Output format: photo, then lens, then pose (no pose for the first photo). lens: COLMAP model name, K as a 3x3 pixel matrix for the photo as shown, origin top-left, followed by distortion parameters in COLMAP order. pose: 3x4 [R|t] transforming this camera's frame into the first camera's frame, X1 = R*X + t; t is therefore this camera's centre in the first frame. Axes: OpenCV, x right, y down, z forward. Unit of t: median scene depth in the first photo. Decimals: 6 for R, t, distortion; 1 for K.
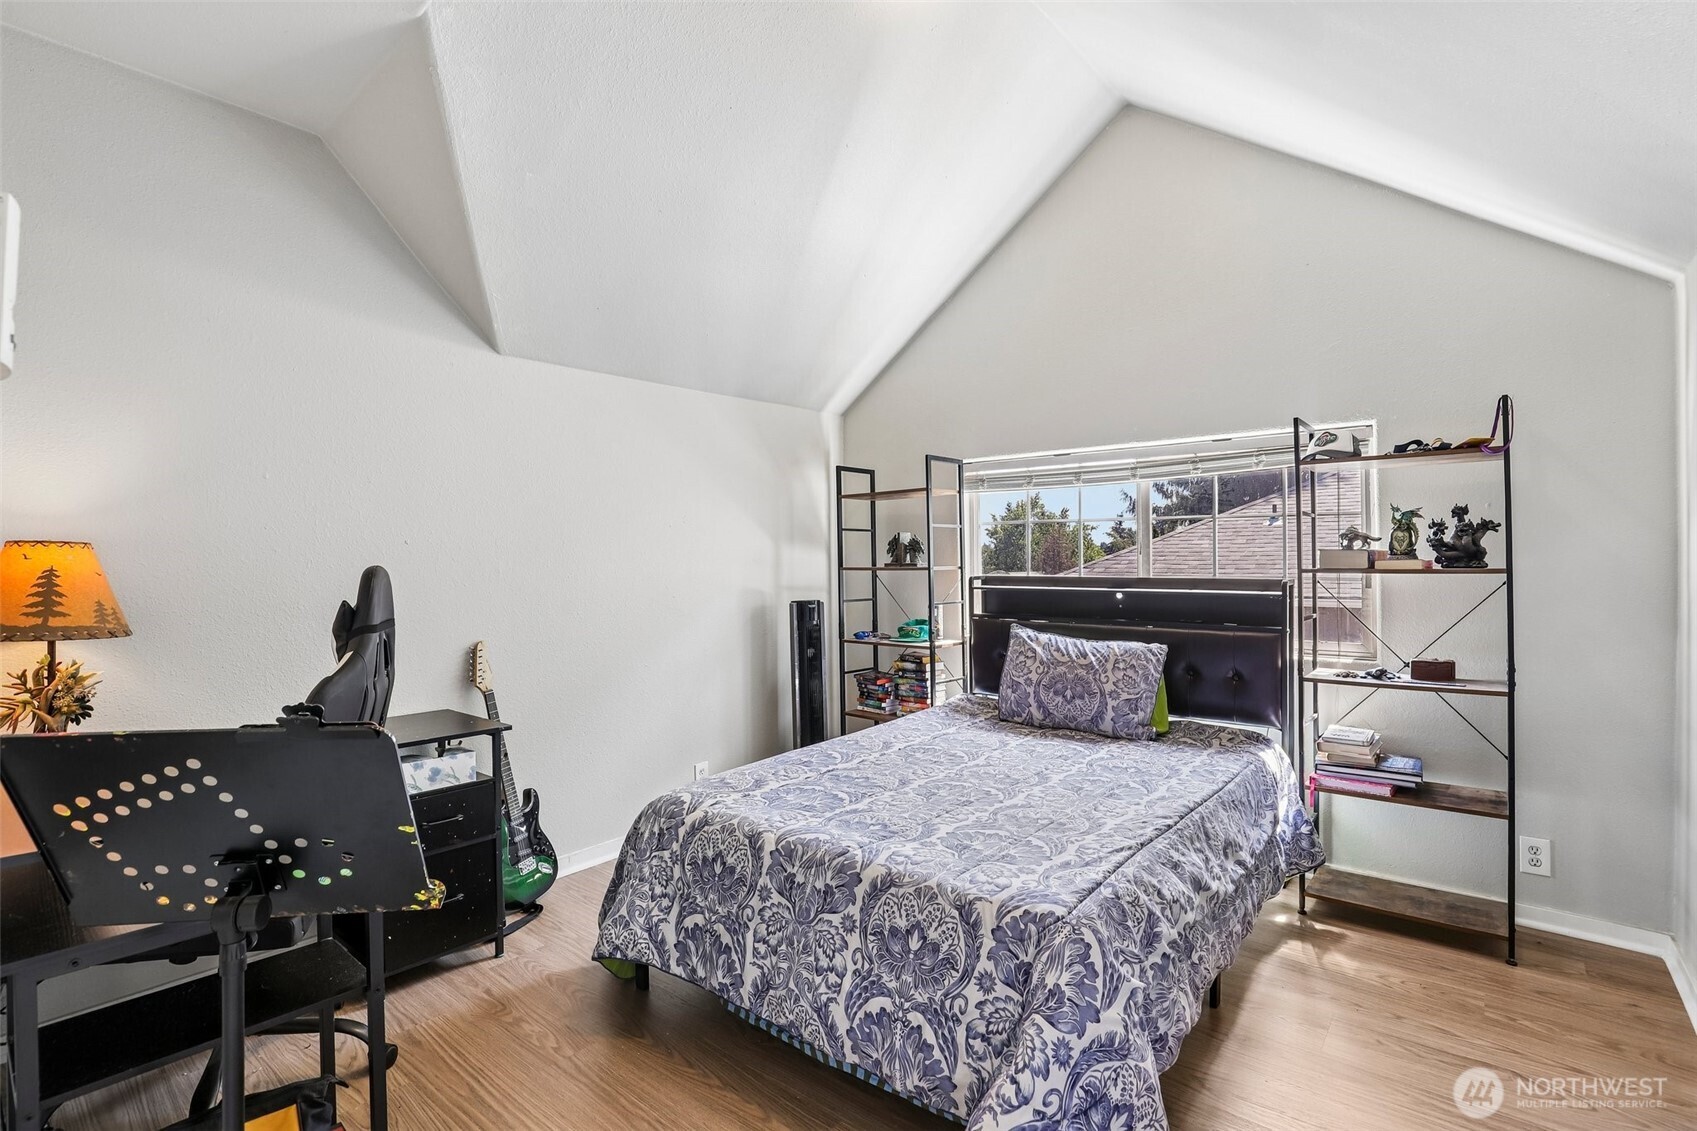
lens RADIAL K [[783.8, 0, 842.5], [0, 783.8, 561.1], [0, 0, 1]] dist [-0.033690, 0.006429]
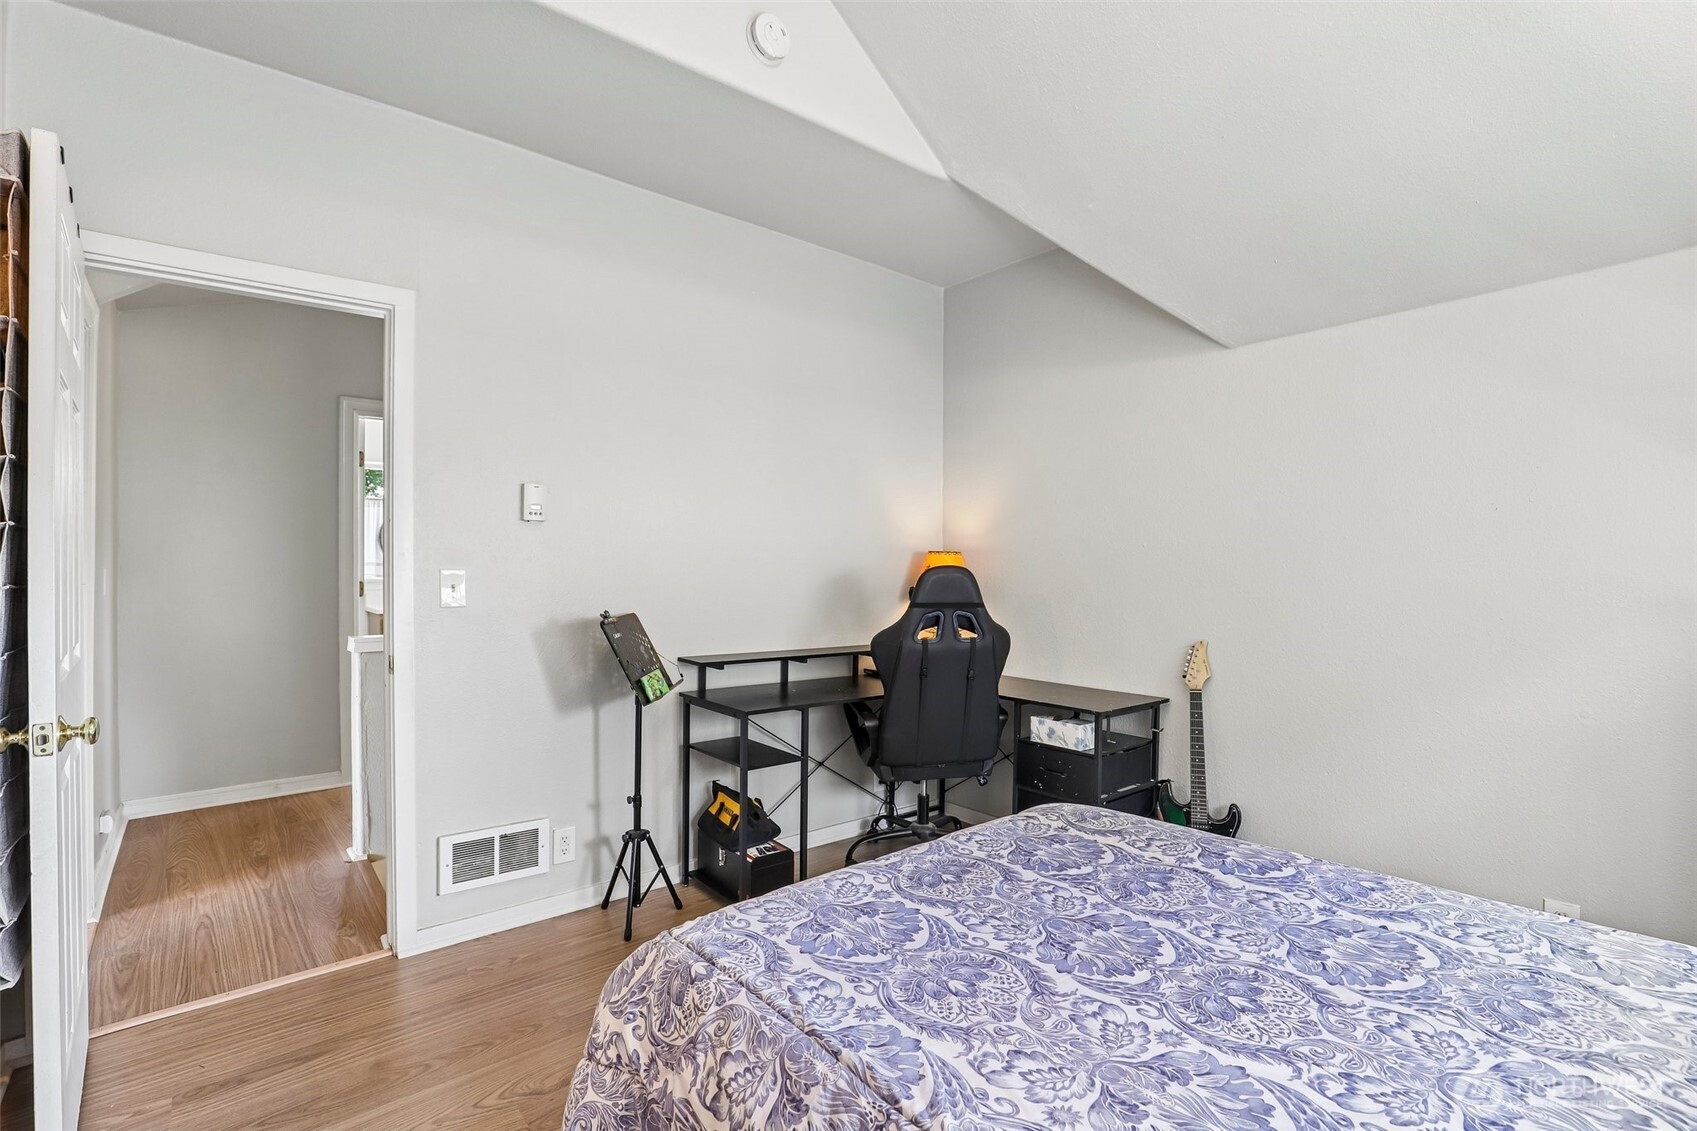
lens RADIAL K [[783.8, 0, 840.2], [0, 783.8, 565.1], [0, 0, 1]] dist [-0.033690, 0.006429]
pose [[-0.183060, 0.005785, -0.983085, 0.786401], [0.000441, 0.999983, 0.005802, -0.002972], [0.983102, 0.000628, -0.183059, 0.913352]]
